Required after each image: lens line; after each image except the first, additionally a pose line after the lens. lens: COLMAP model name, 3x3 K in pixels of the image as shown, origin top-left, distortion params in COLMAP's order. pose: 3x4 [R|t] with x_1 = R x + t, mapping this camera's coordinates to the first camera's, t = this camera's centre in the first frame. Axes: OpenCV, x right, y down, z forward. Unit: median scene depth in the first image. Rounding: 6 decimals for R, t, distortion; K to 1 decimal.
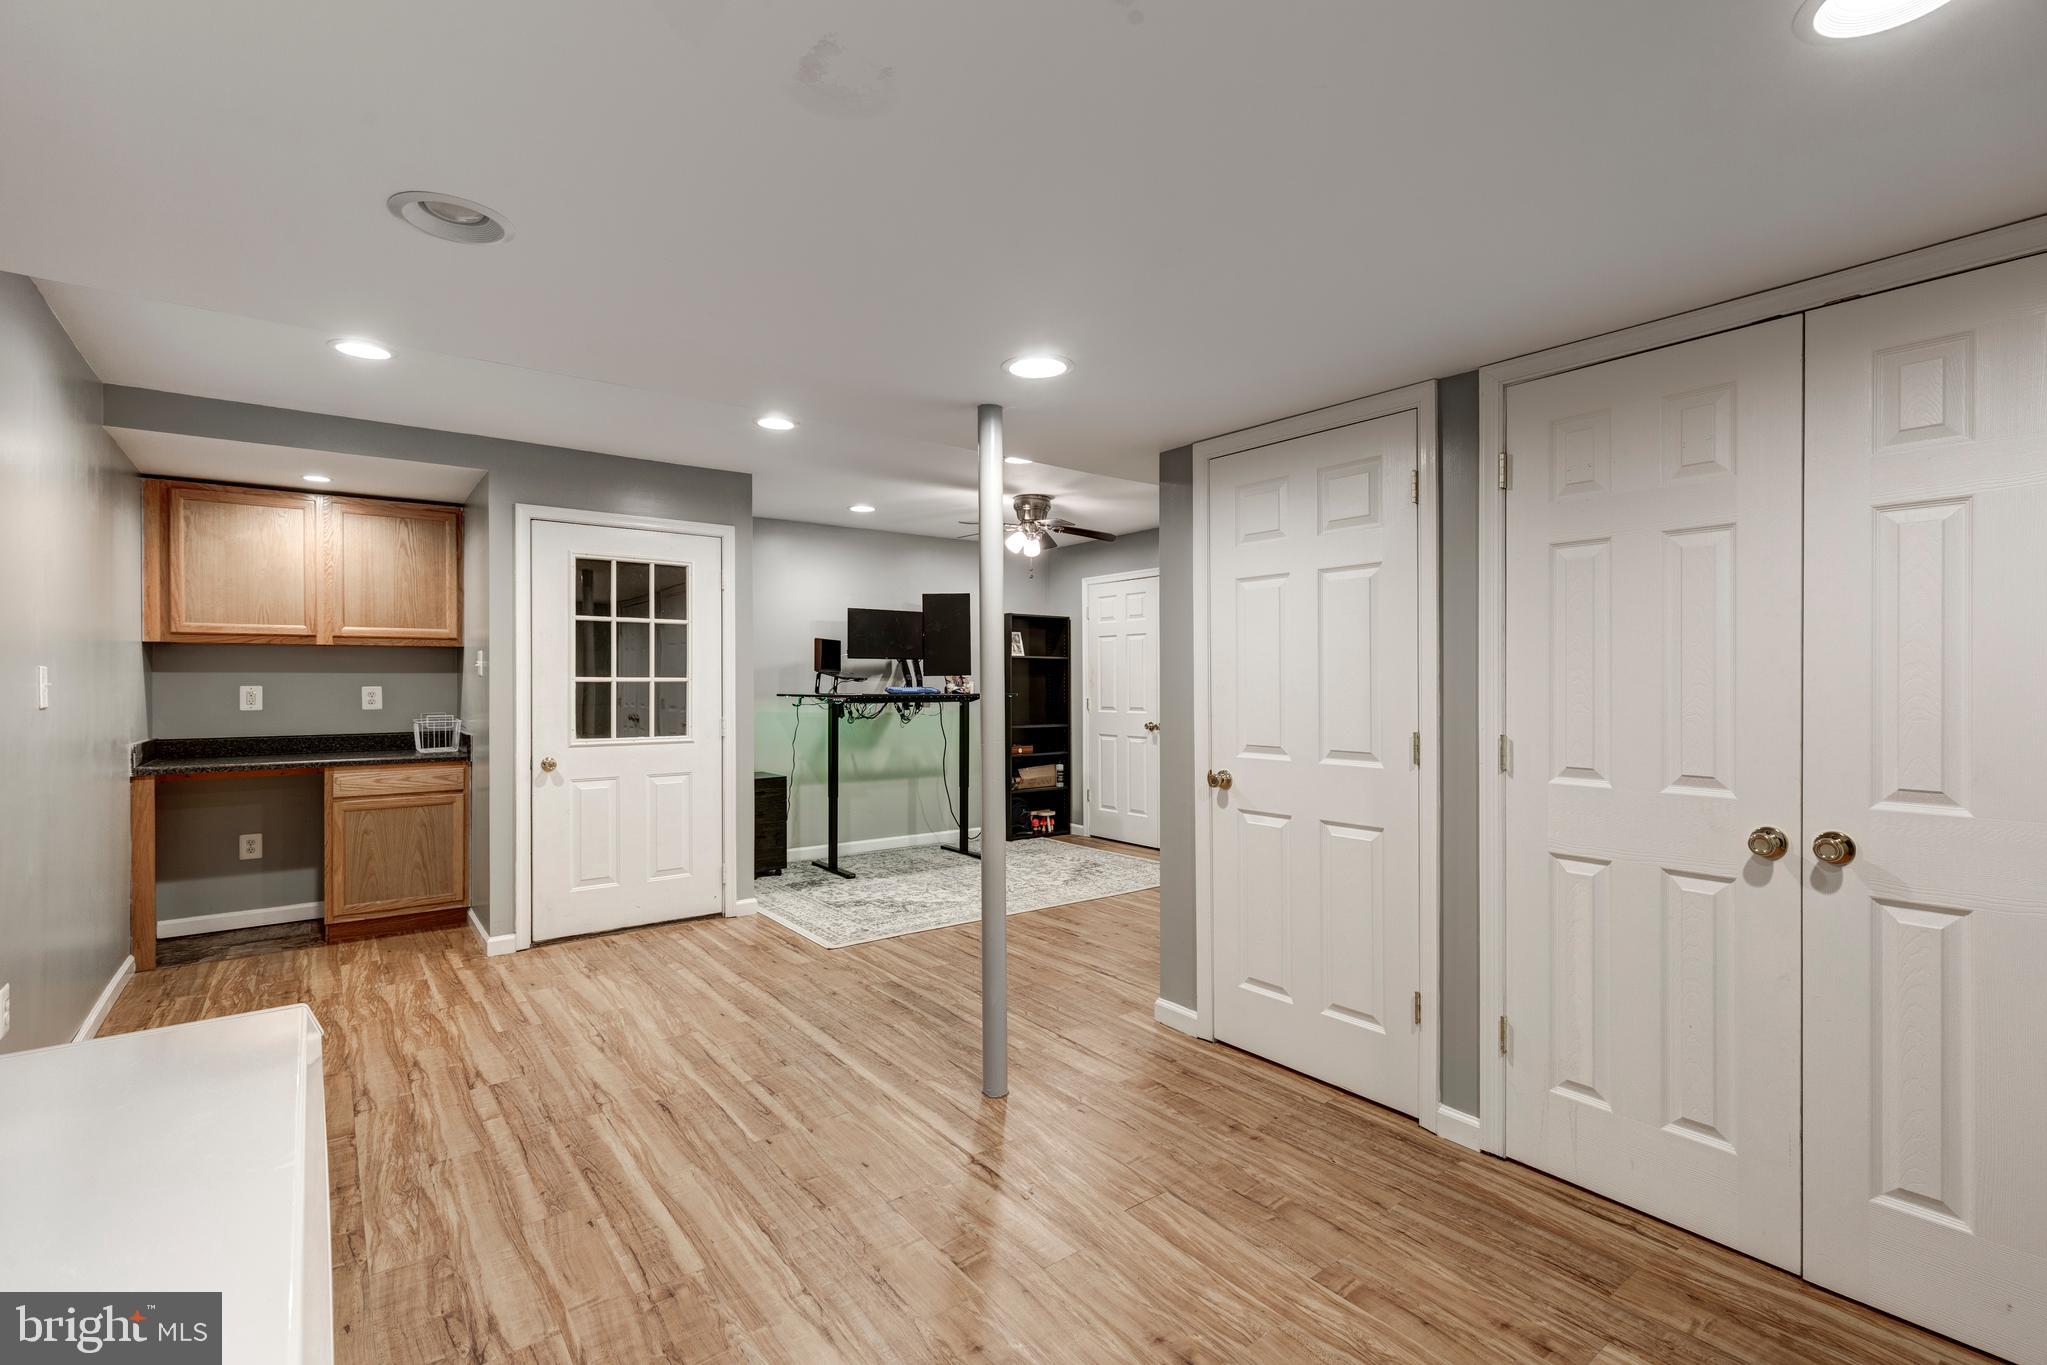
lens RADIAL K [[933.5, 0, 1012.8], [0, 933.5, 676.7], [0, 0, 1]] dist [0.004206, 0.000036]
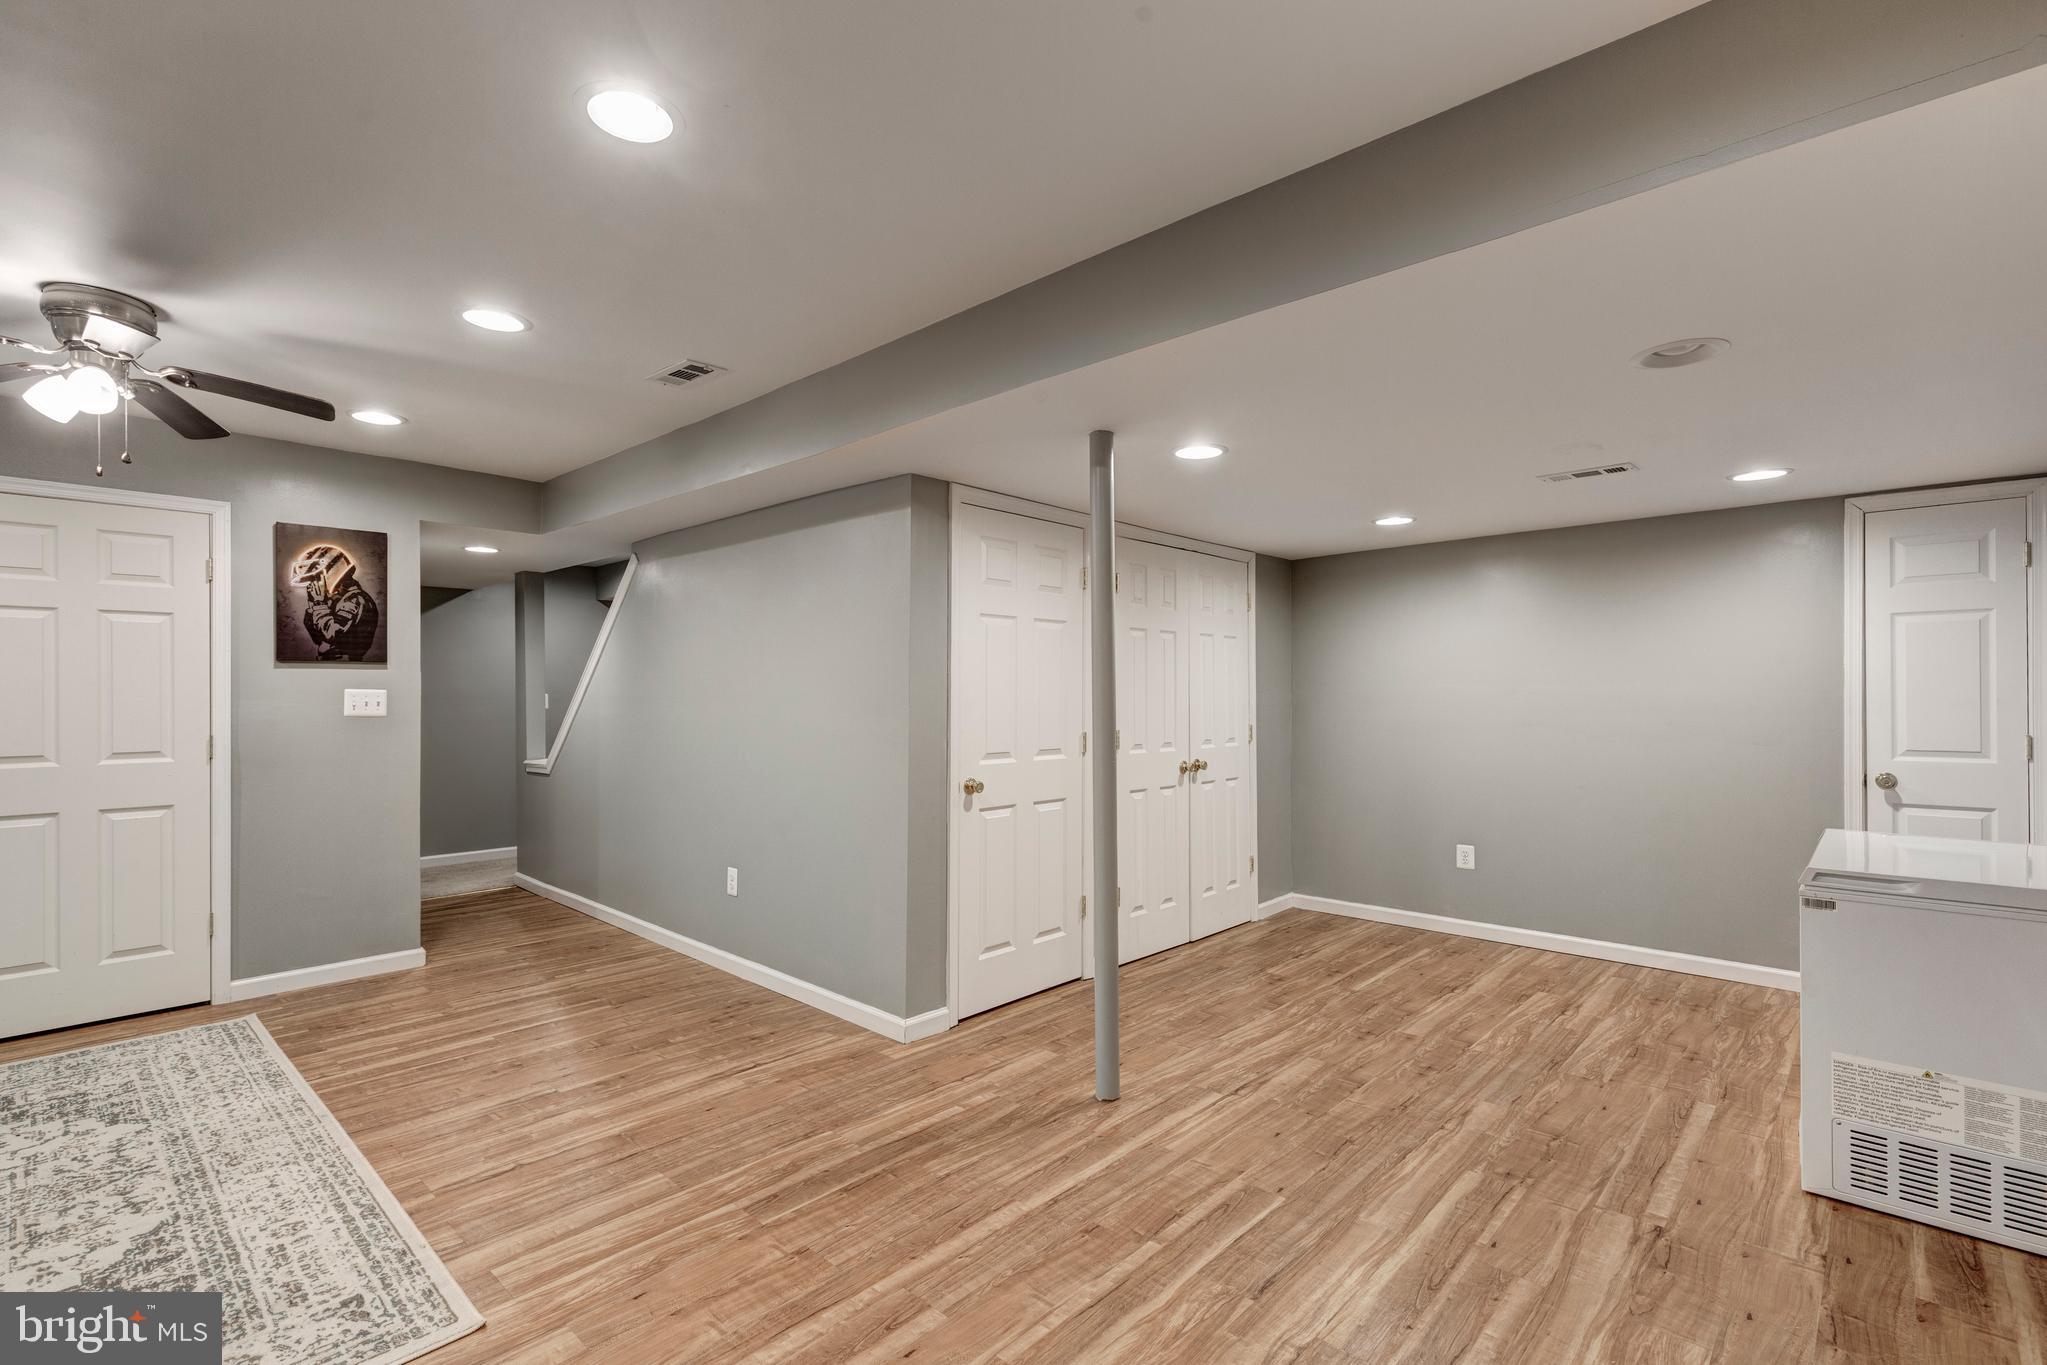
lens RADIAL K [[933.5, 0, 1029.2], [0, 933.5, 688.8], [0, 0, 1]] dist [0.004206, 0.000036]
pose [[-0.180721, 0.010511, 0.983478, -0.918141], [-0.001802, 0.999938, -0.011018, 0.002160], [-0.983533, -0.003763, -0.180691, 1.136271]]
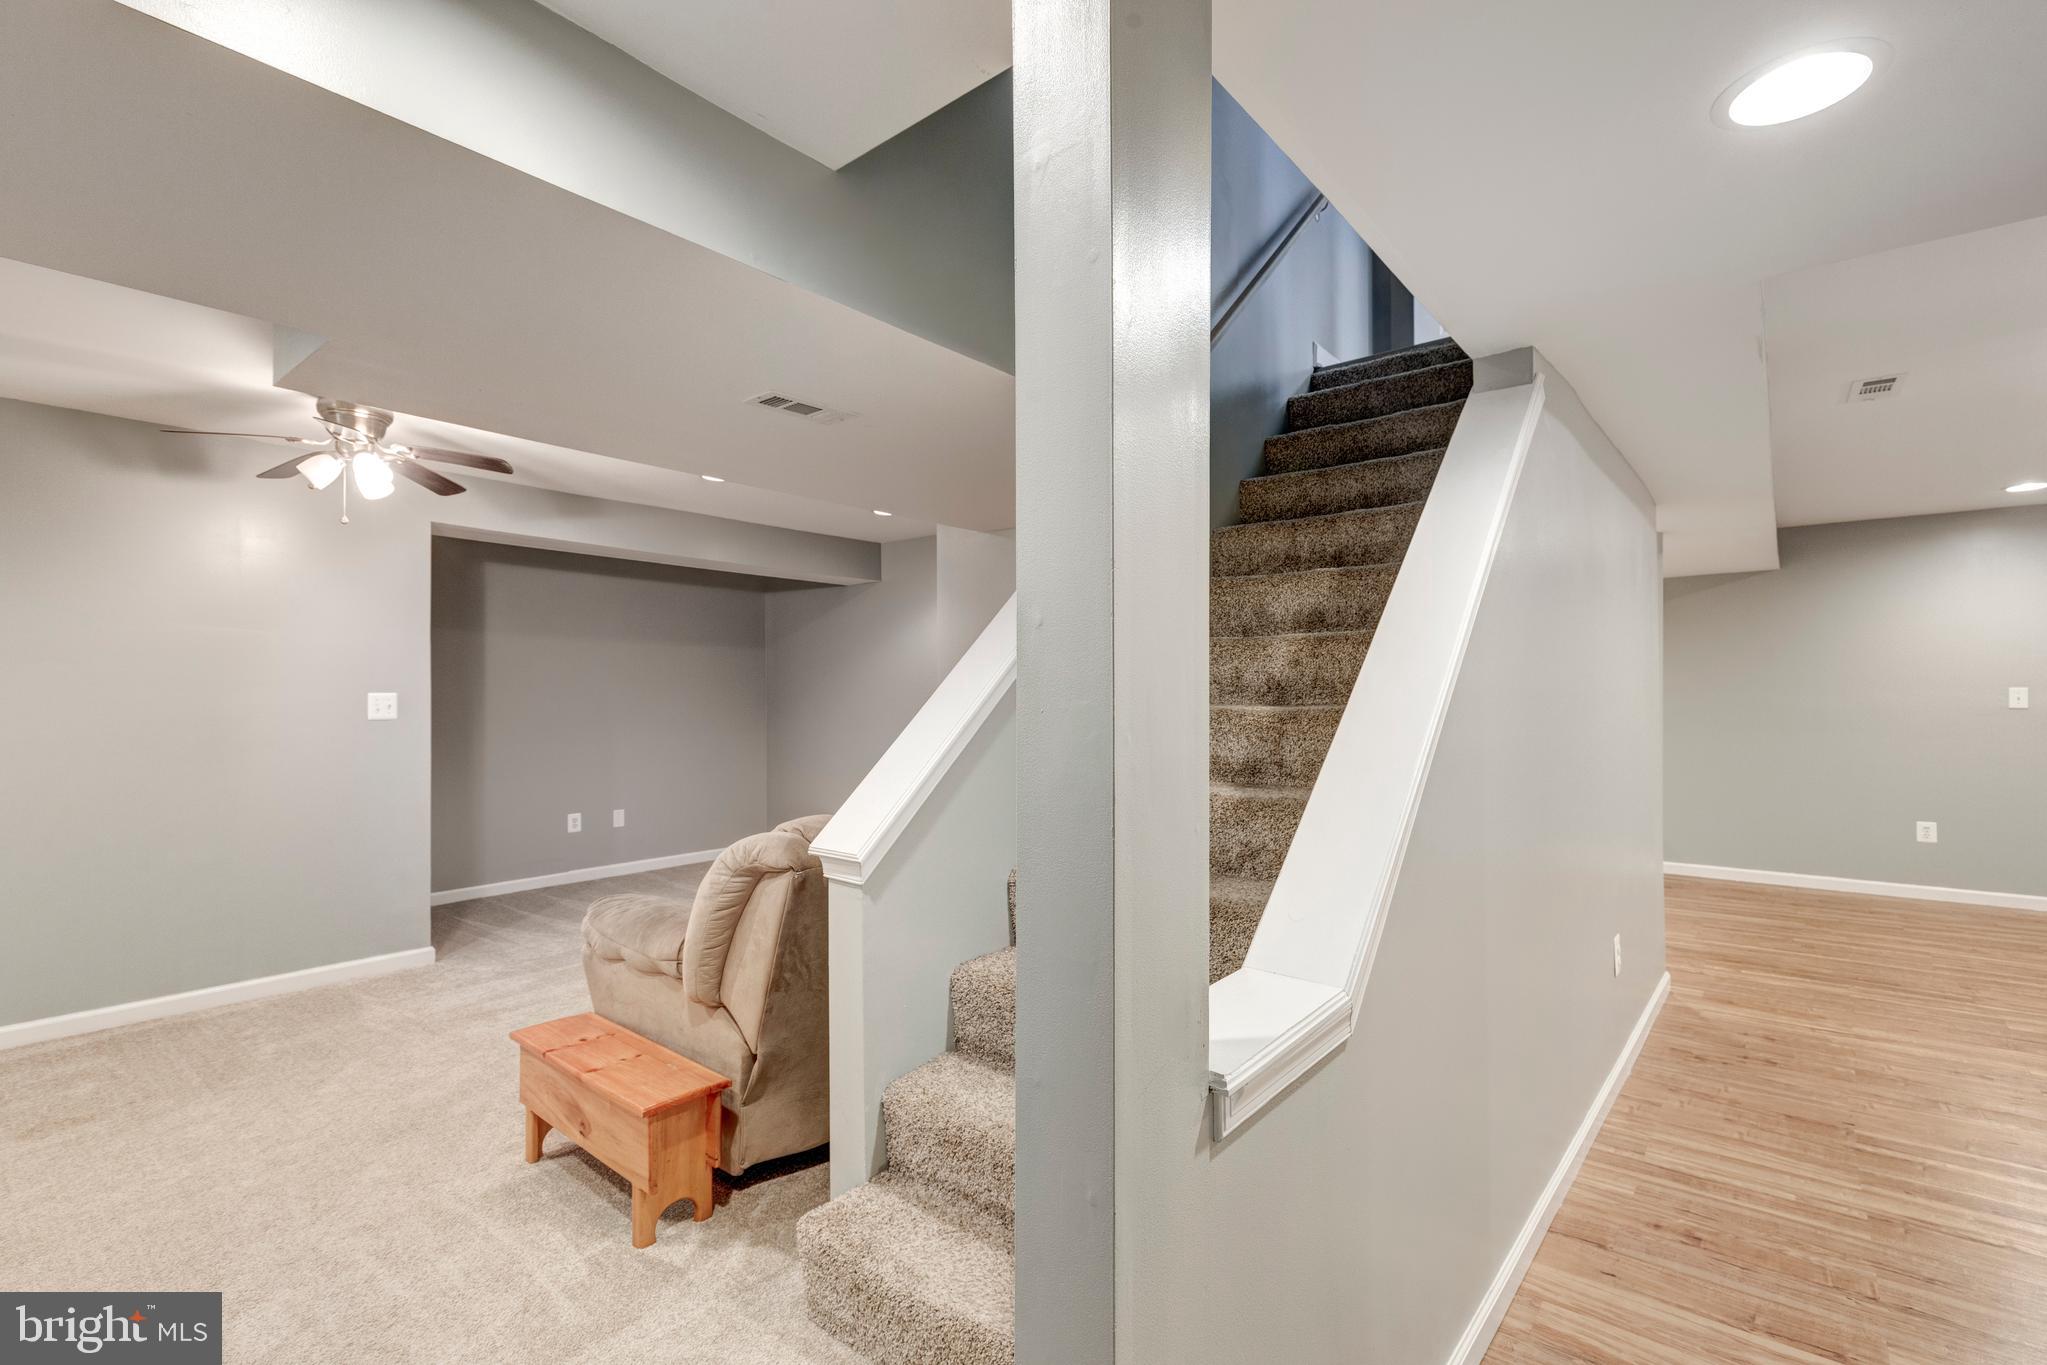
lens RADIAL K [[933.5, 0, 1028.7], [0, 933.5, 683.1], [0, 0, 1]] dist [0.004206, 0.000036]
pose [[-0.971170, 0.007152, -0.238282, 1.311932], [0.011545, 0.999788, -0.017046, -0.008383], [0.238110, -0.019306, -0.971046, 2.114466]]
